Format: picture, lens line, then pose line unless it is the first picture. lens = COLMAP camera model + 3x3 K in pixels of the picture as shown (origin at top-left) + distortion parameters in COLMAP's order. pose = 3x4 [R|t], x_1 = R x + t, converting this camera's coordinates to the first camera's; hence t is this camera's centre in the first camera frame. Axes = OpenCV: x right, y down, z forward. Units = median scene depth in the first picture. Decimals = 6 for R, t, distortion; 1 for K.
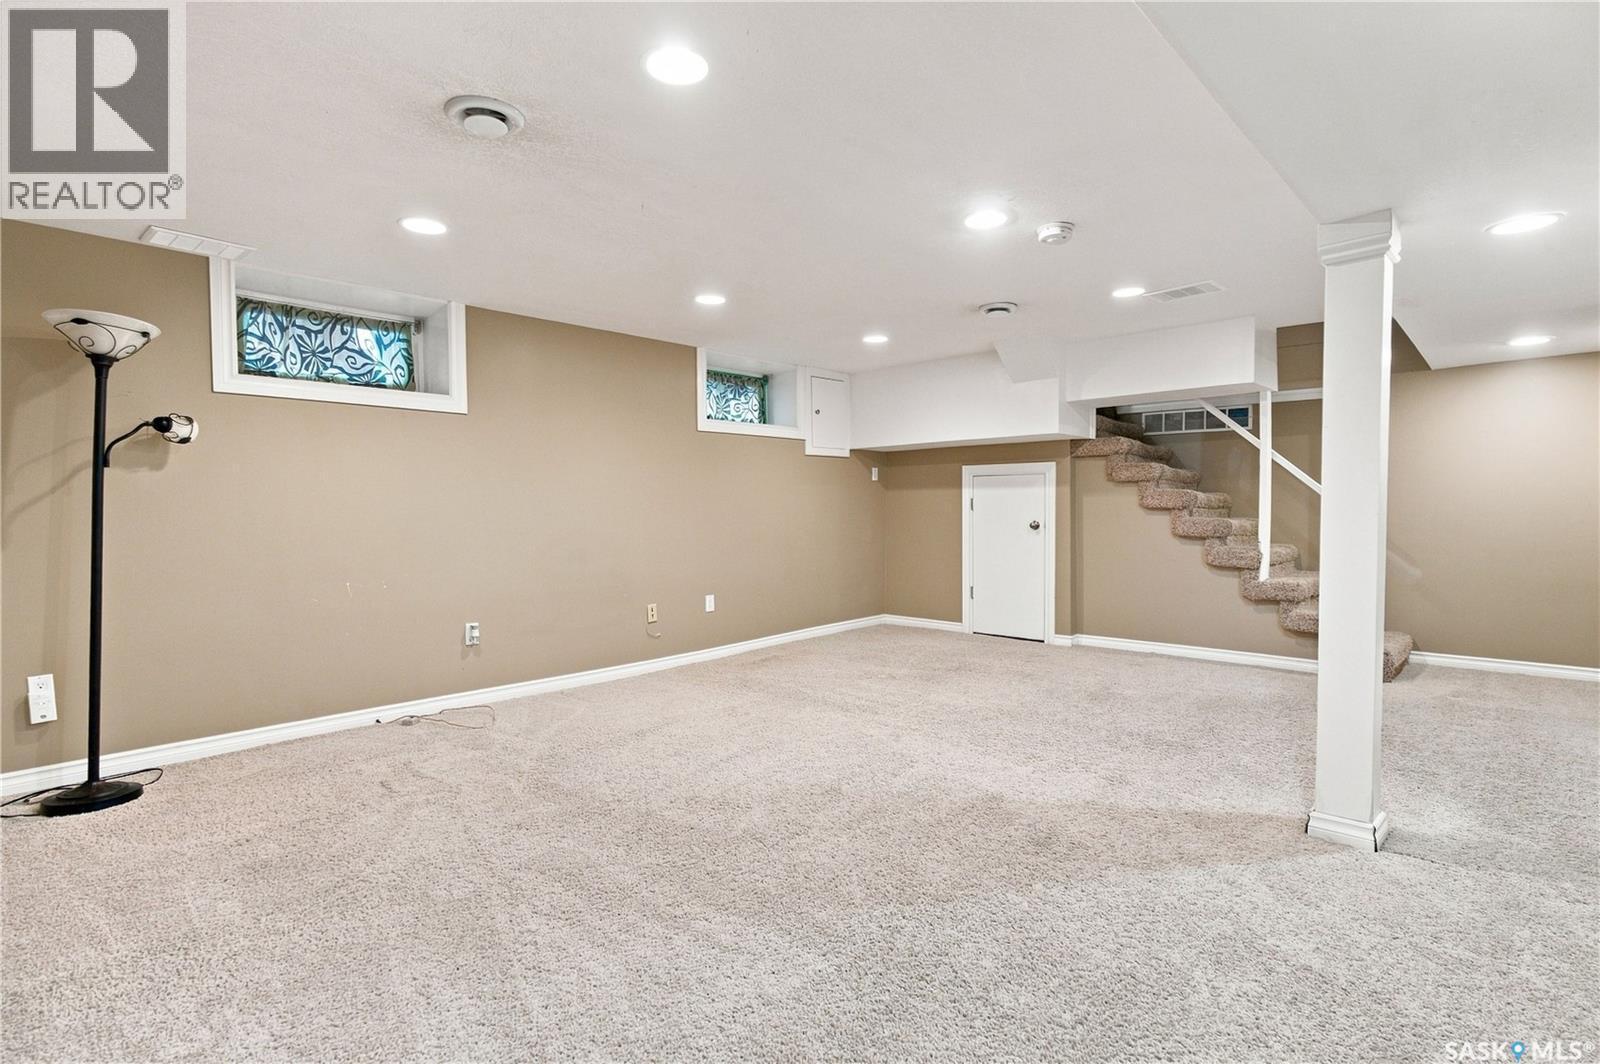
lens RADIAL K [[724.7, 0, 799.4], [0, 724.7, 521.6], [0, 0, 1]] dist [0.000051, 0.002181]
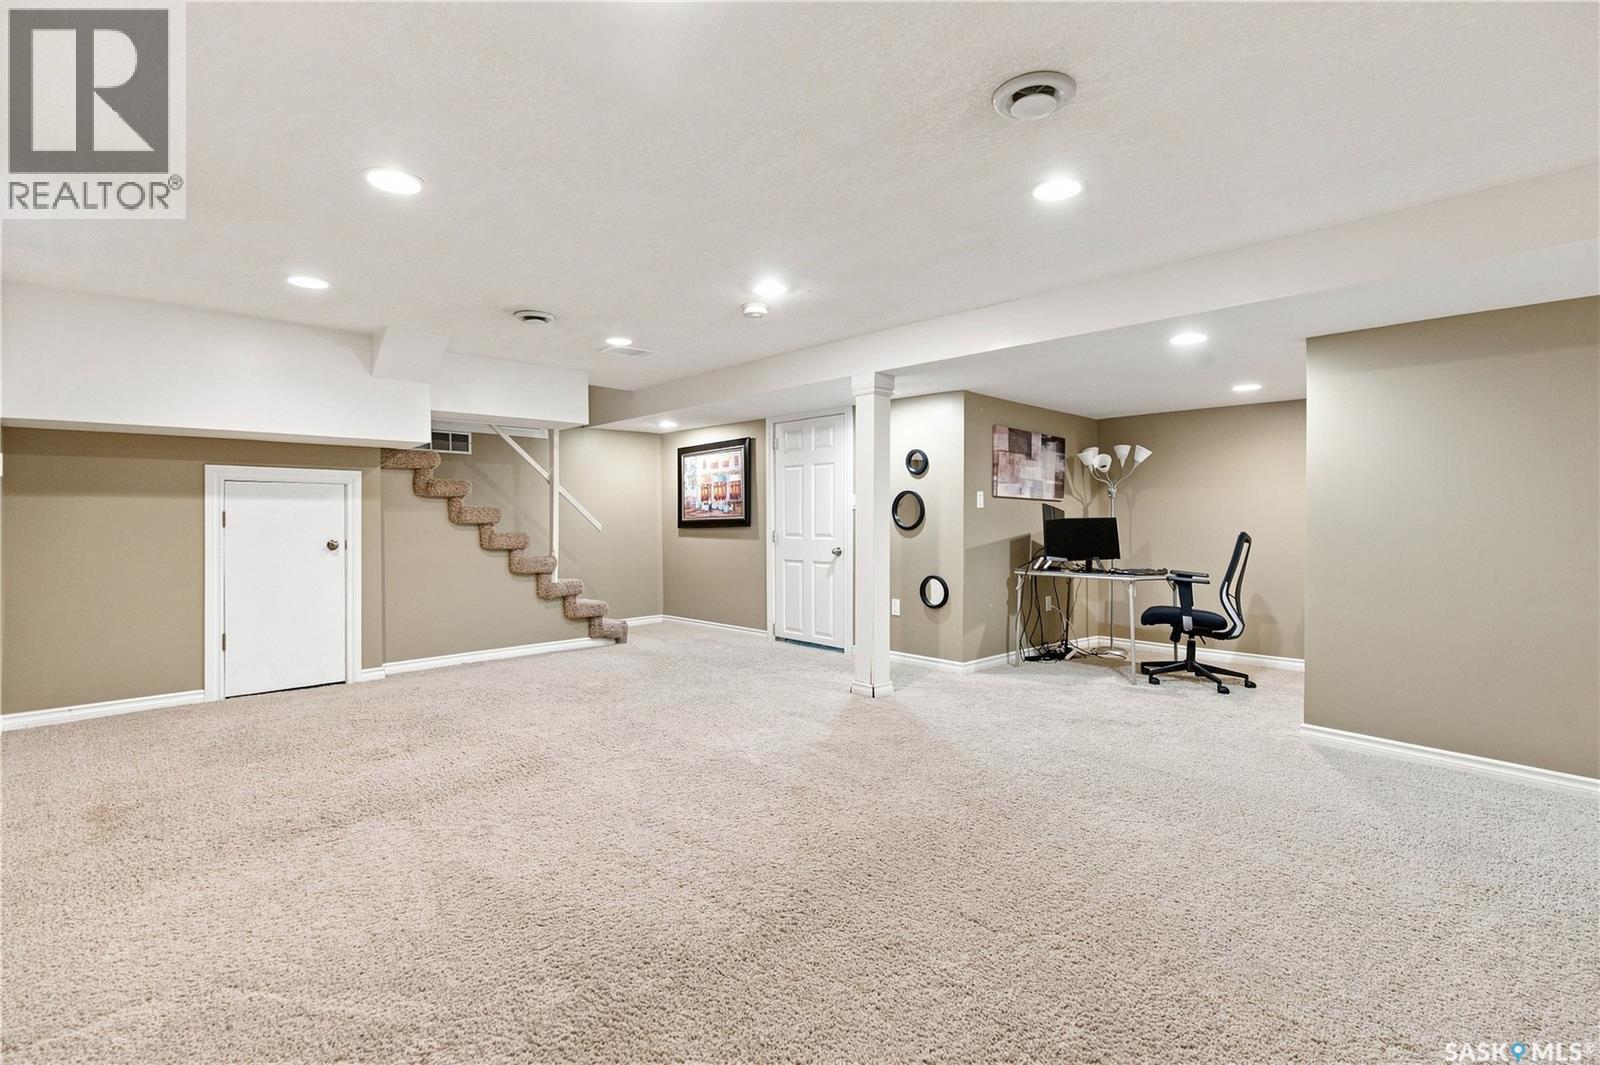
lens RADIAL K [[724.7, 0, 799.1], [0, 724.7, 525.6], [0, 0, 1]] dist [0.000051, 0.002181]
pose [[0.060607, -0.006751, 0.998139, -0.482310], [0.020519, 0.999774, 0.005516, -0.010988], [-0.997951, 0.020147, 0.060732, 0.420903]]
